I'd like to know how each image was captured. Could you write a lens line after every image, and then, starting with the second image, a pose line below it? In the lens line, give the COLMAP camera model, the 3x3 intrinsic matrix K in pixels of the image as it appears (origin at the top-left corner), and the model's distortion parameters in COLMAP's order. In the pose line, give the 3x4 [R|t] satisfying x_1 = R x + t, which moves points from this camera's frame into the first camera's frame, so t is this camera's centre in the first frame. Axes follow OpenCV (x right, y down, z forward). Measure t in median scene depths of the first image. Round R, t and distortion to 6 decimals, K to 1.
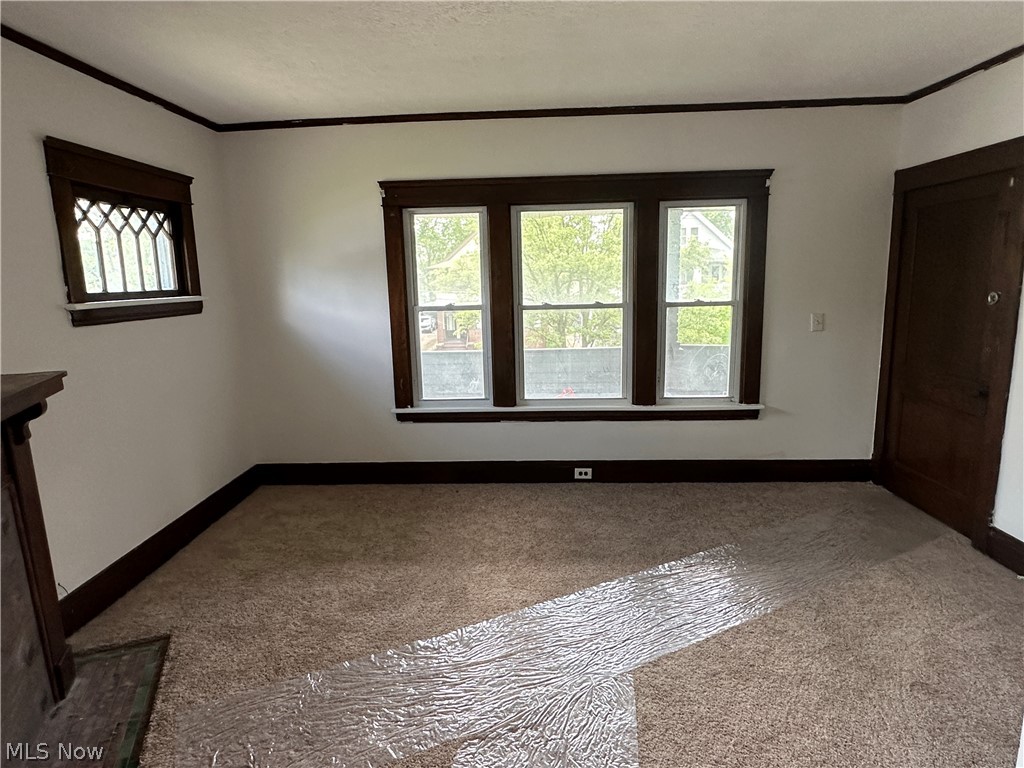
lens RADIAL K [[591.0, 0, 510.4], [0, 591.0, 388.1], [0, 0, 1]] dist [0.006350, 0.001229]
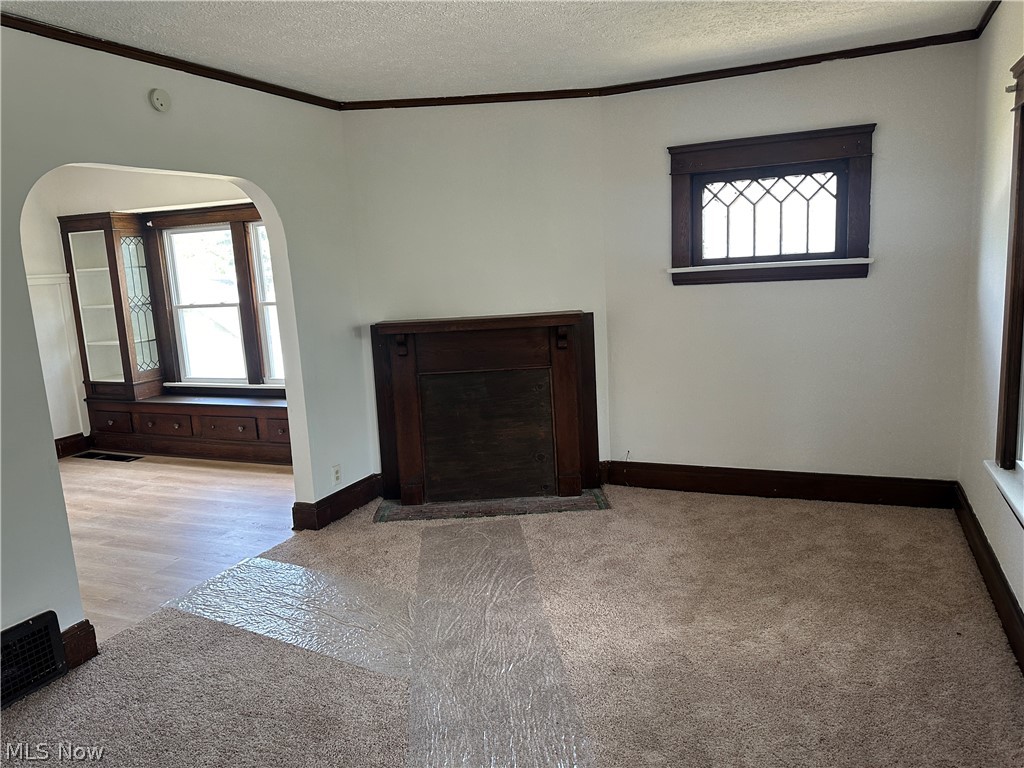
lens RADIAL K [[726.6, 0, 511.9], [0, 726.6, 380.3], [0, 0, 1]] dist [-0.001323, -0.000813]
pose [[-0.351841, 0.199920, -0.914462, 0.835621], [-0.111754, 0.960968, 0.253084, -0.233569], [0.929365, 0.191240, -0.315766, 1.052936]]
